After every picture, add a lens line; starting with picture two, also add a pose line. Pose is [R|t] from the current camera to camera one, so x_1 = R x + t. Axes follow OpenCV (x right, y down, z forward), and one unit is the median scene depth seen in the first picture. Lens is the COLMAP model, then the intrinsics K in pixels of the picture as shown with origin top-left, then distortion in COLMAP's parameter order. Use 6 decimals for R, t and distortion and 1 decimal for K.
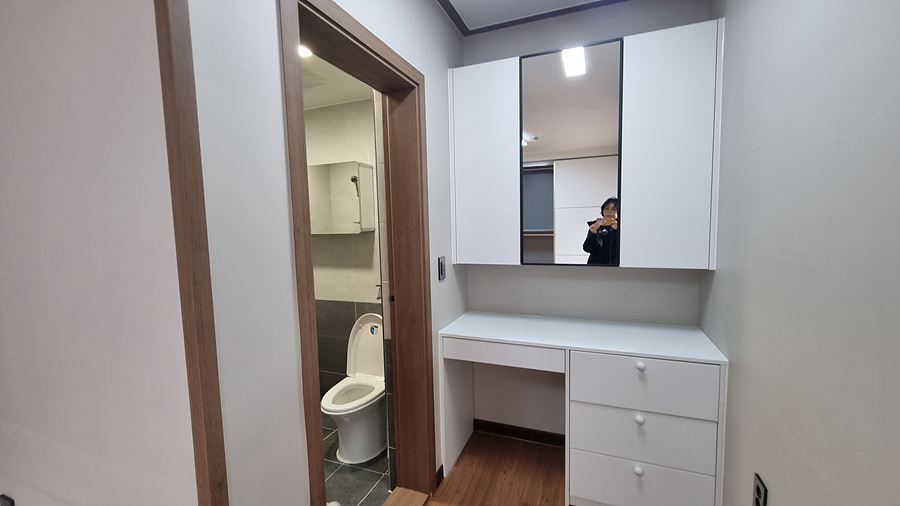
lens RADIAL K [[368.3, 0, 451.3], [0, 368.3, 254.3], [0, 0, 1]] dist [0.002669, 0.000093]
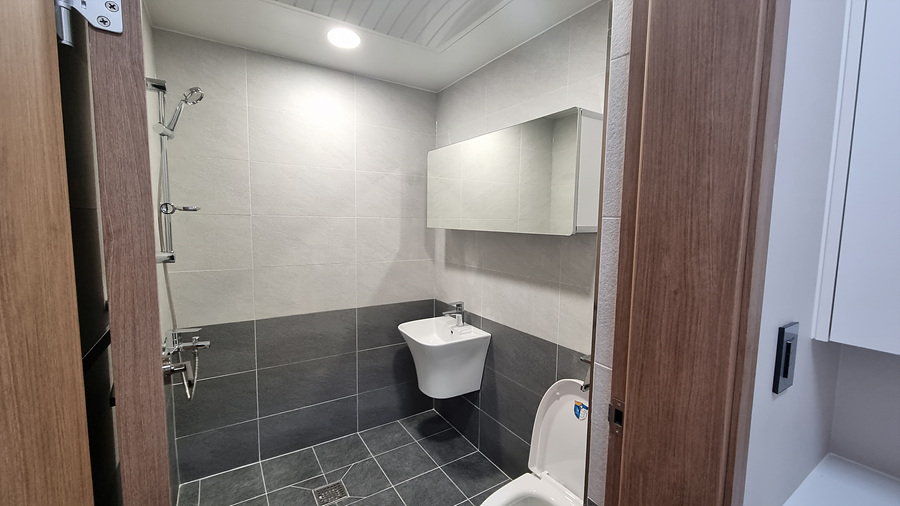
lens RADIAL K [[368.3, 0, 451.3], [0, 368.3, 254.3], [0, 0, 1]] dist [0.002669, 0.000093]
pose [[0.812266, 0.090812, -0.576174, -0.070497], [-0.084376, 0.995710, 0.037986, -0.033932], [0.577152, 0.017760, 0.816444, 0.434456]]
